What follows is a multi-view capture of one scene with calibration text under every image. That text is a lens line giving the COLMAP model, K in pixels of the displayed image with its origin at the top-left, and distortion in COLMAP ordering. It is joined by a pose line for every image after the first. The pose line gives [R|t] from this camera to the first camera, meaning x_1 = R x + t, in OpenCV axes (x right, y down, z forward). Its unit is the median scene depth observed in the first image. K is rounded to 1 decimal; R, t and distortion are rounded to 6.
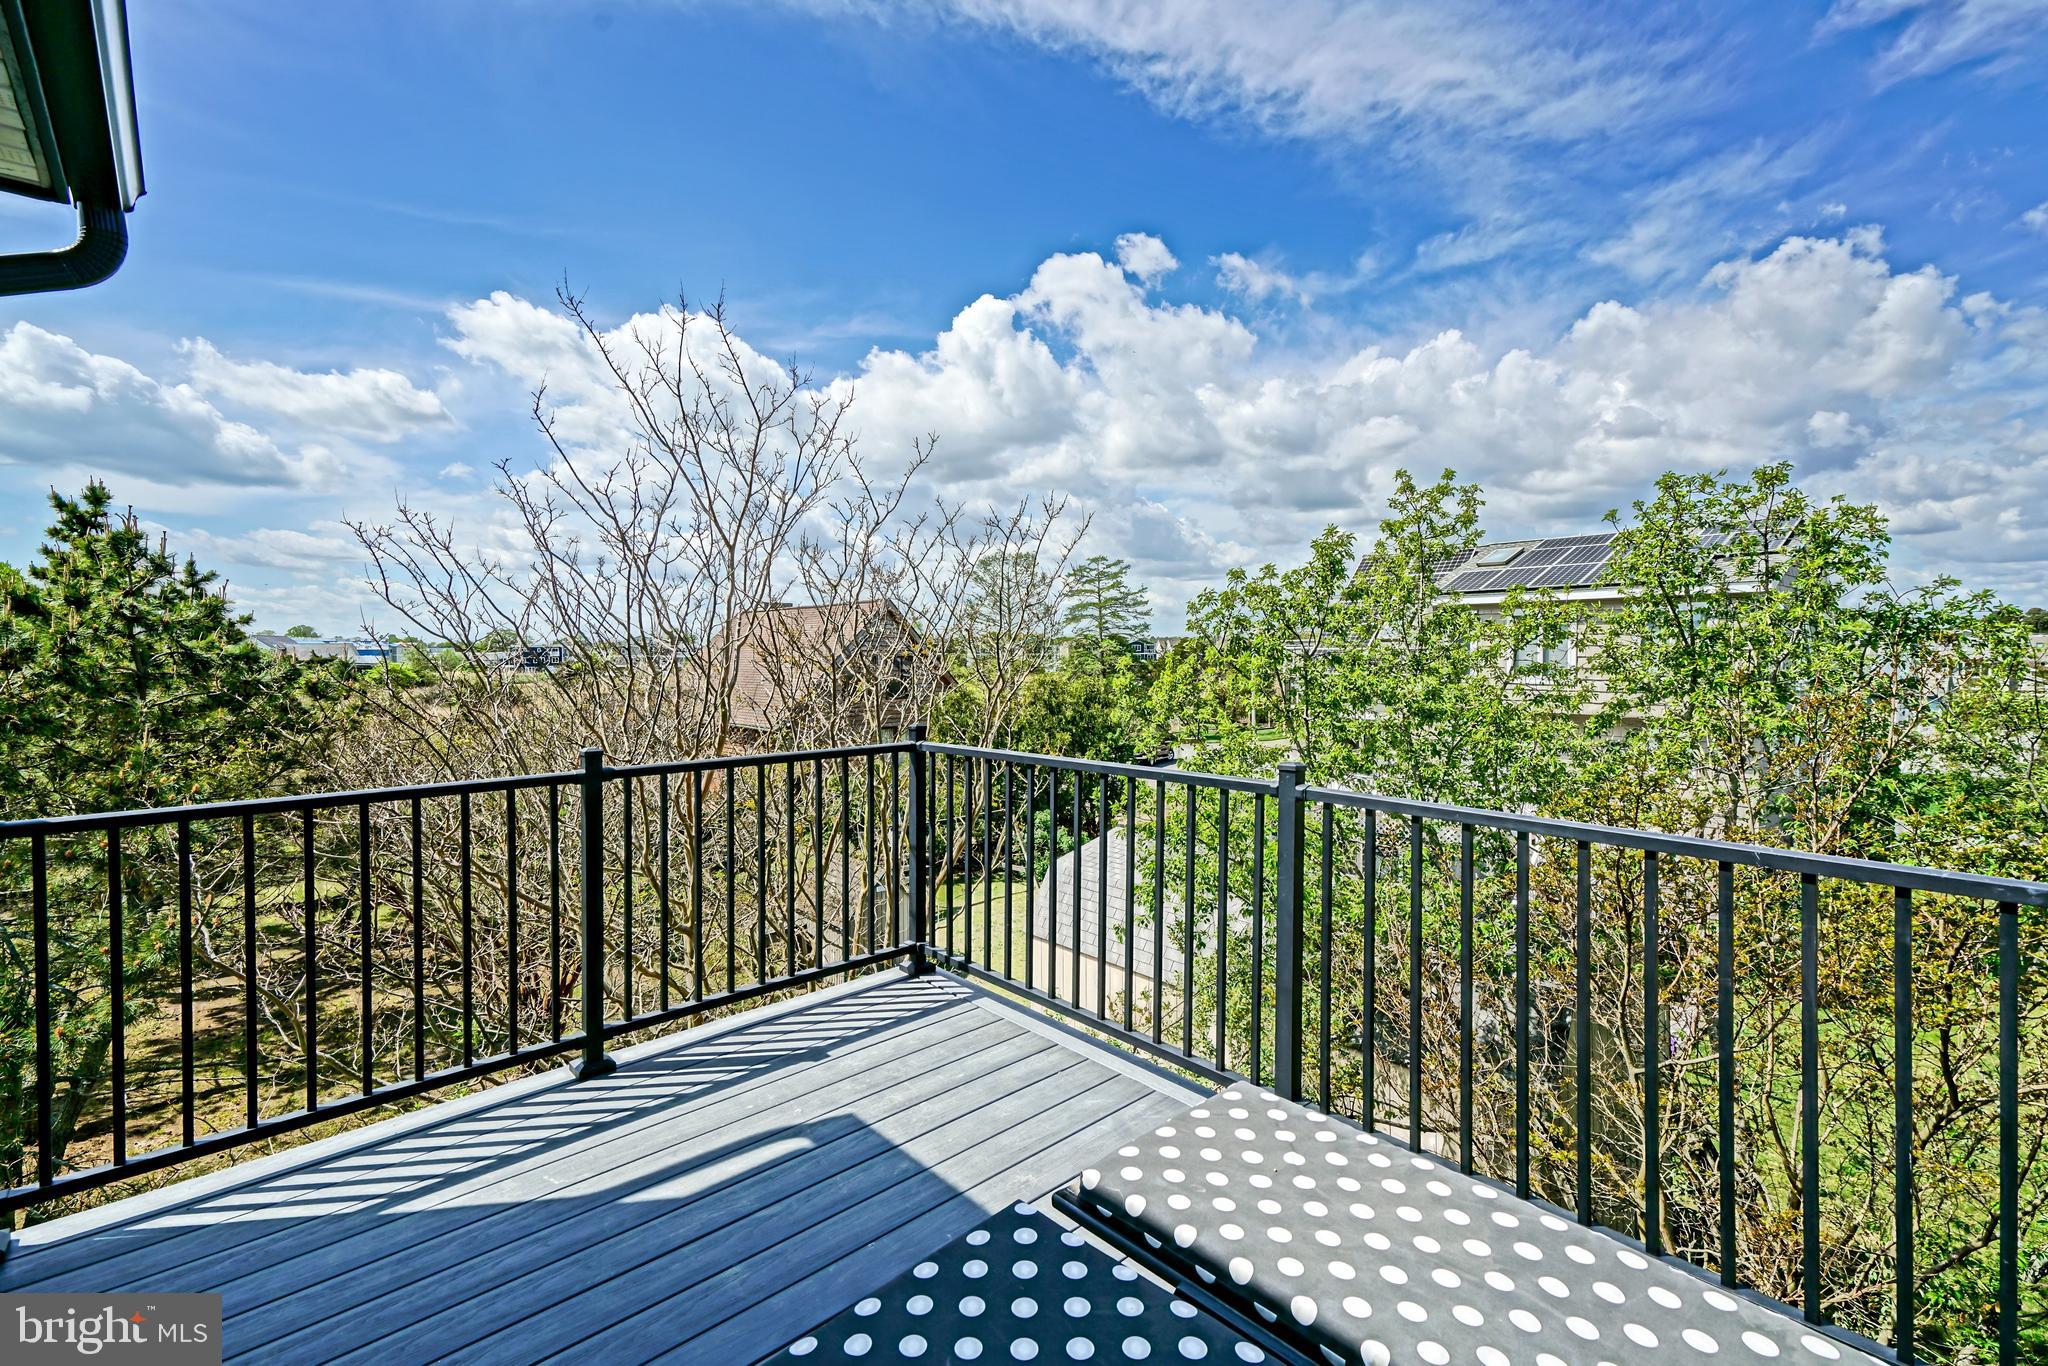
lens RADIAL K [[884.6, 0, 1020.3], [0, 884.6, 676.3], [0, 0, 1]] dist [0.004843, 0.000801]
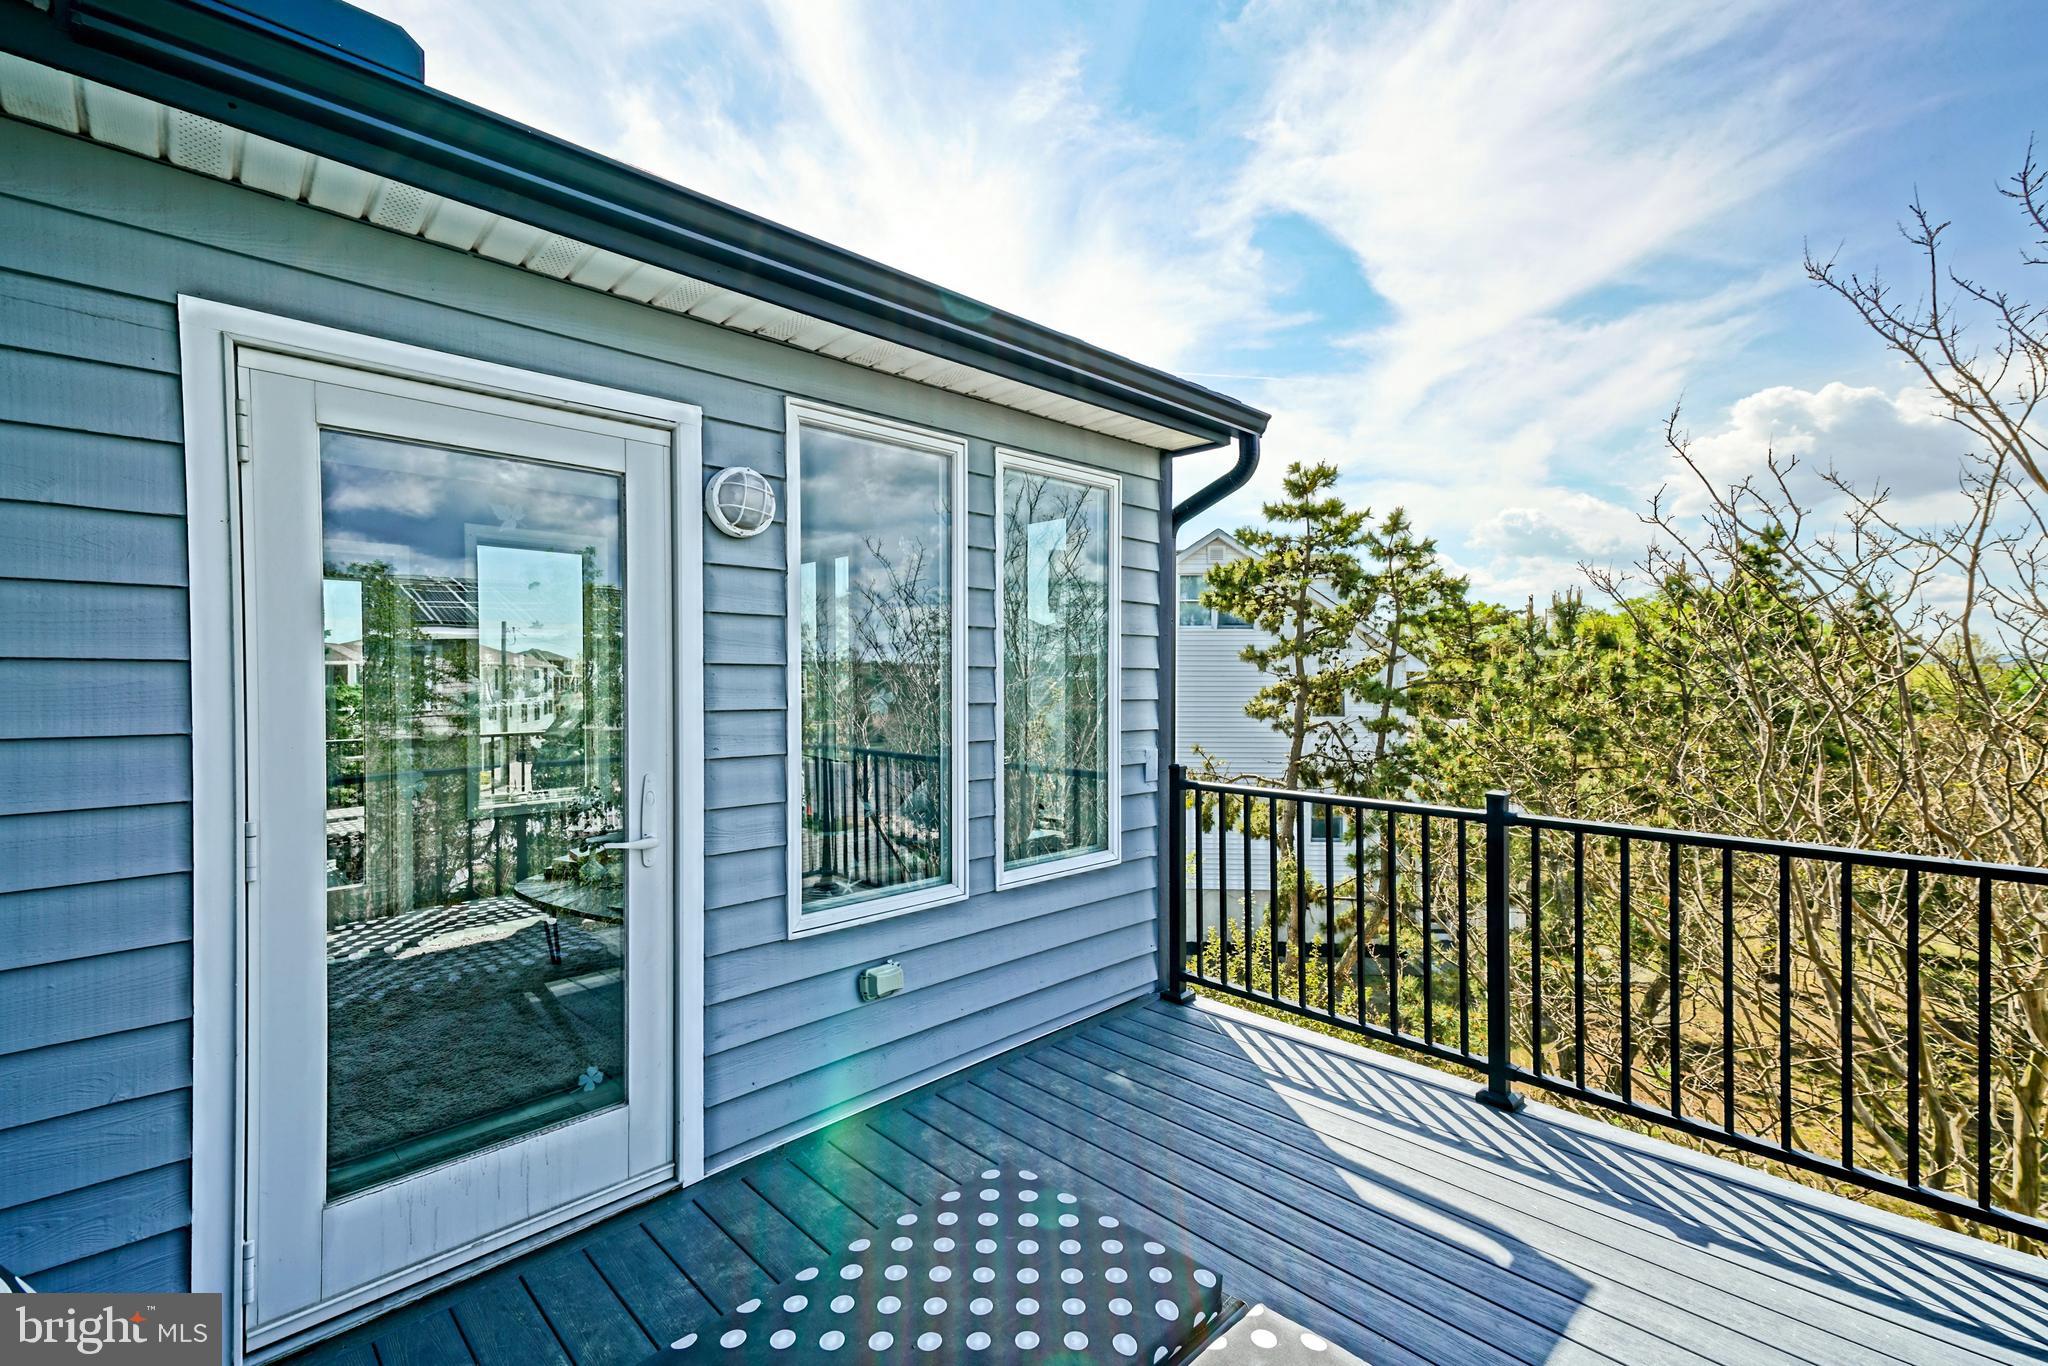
lens RADIAL K [[884.6, 0, 1020.3], [0, 884.6, 676.3], [0, 0, 1]] dist [0.004843, 0.000801]
pose [[0.020572, 0.006368, -0.999768, 0.526250], [-0.029480, 0.999549, 0.005760, -0.042345], [0.999354, 0.029354, 0.020750, 0.390954]]
